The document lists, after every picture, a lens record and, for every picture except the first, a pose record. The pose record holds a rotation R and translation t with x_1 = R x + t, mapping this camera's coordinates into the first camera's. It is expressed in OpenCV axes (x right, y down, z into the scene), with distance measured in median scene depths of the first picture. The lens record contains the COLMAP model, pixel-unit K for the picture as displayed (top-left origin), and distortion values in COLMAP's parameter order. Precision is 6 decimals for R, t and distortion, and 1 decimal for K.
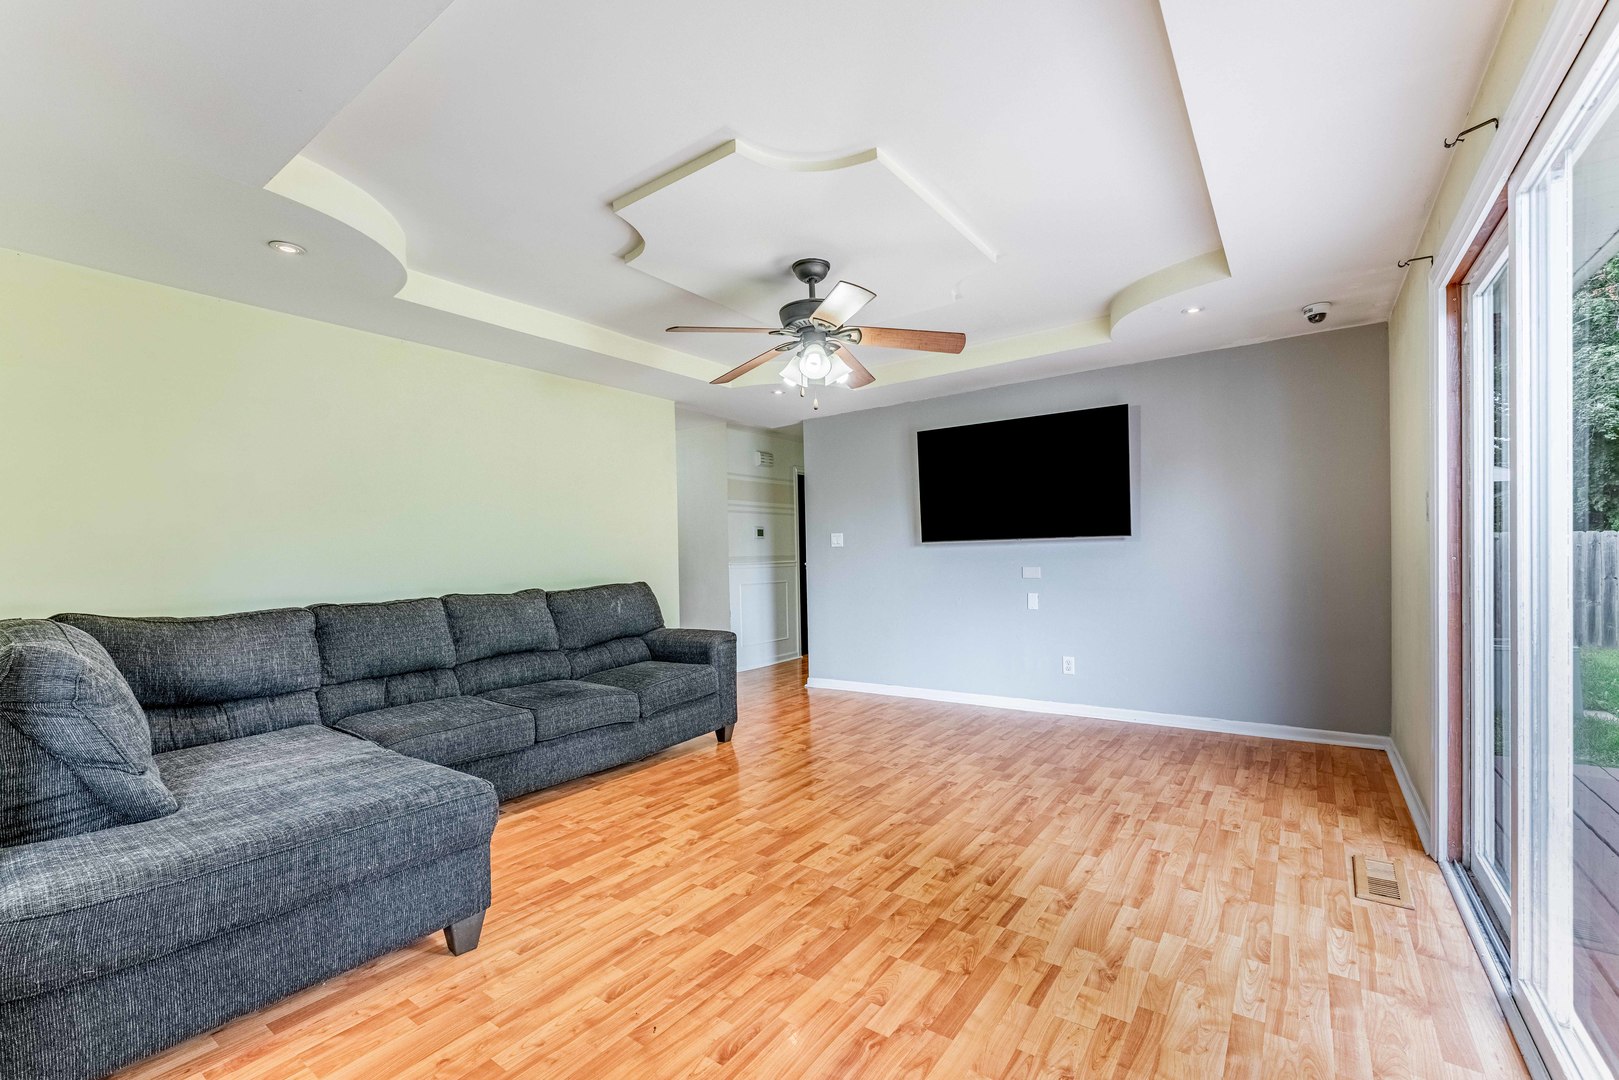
lens RADIAL K [[669.3, 0, 811.9], [0, 669.3, 548.4], [0, 0, 1]] dist [0.001975, -0.000741]
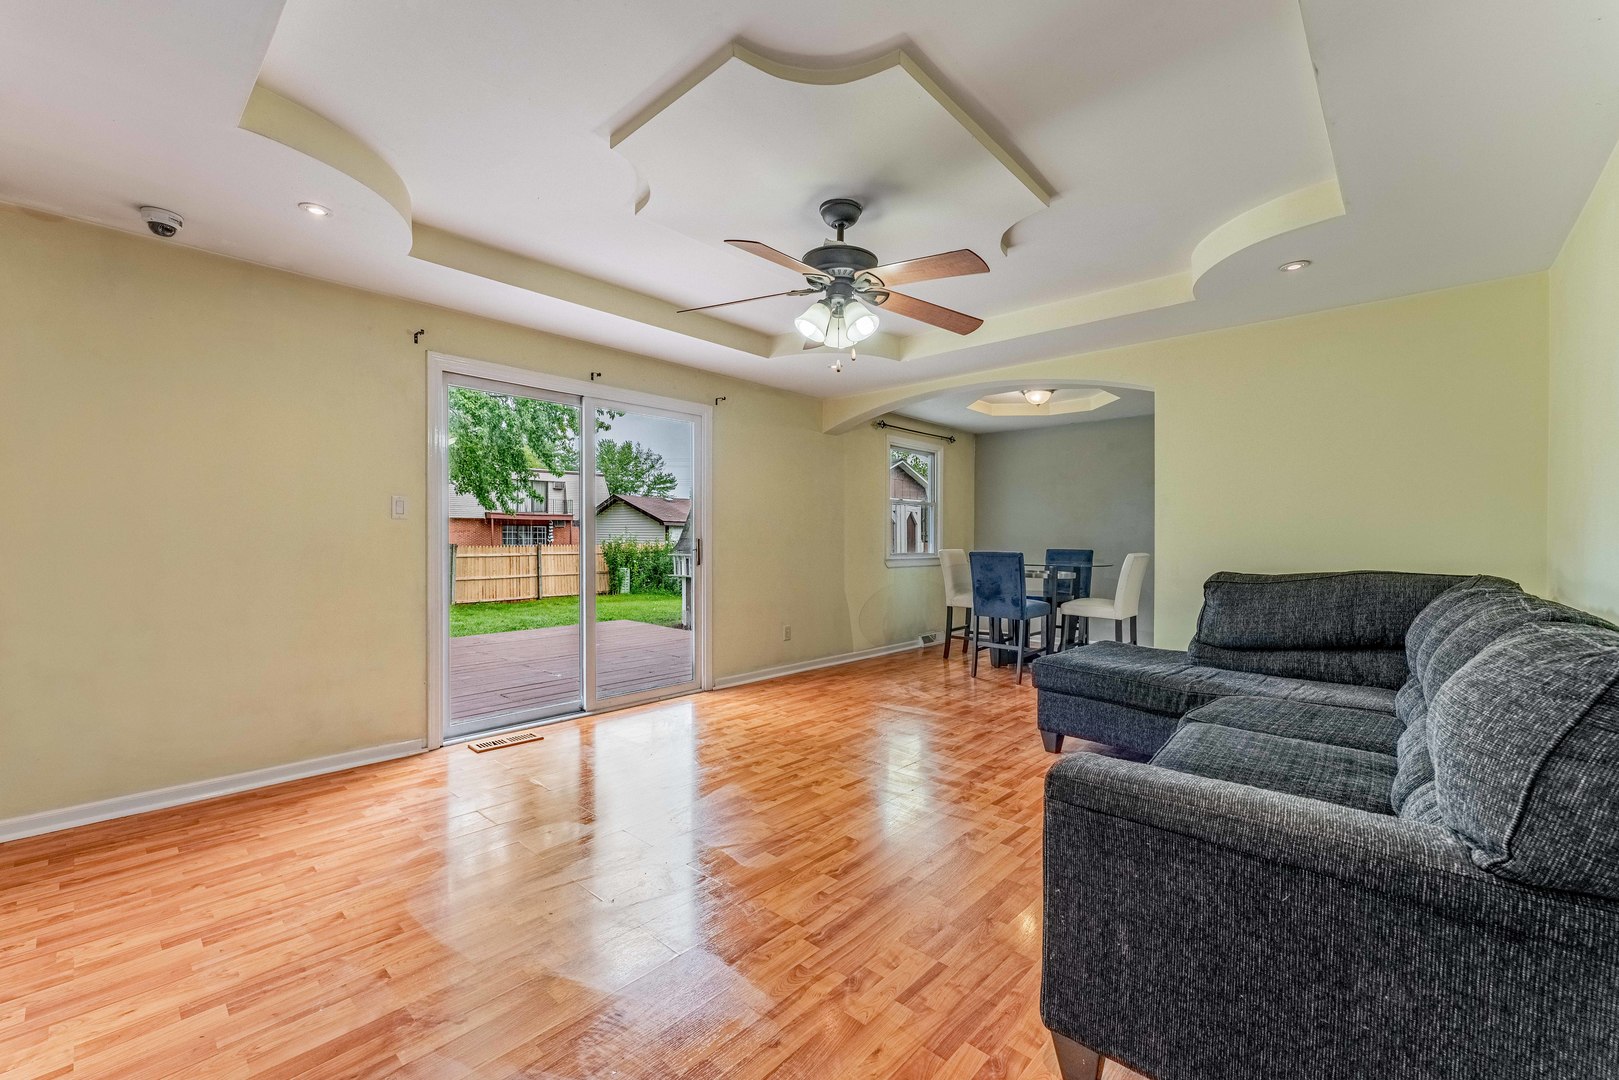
lens RADIAL K [[669.3, 0, 808.6], [0, 669.3, 540.5], [0, 0, 1]] dist [0.001975, -0.000741]
pose [[-0.993716, 0.014229, 0.111022, -0.060230], [0.013881, 0.999896, -0.003904, 0.021379], [-0.111066, -0.002339, -0.993810, 2.305800]]
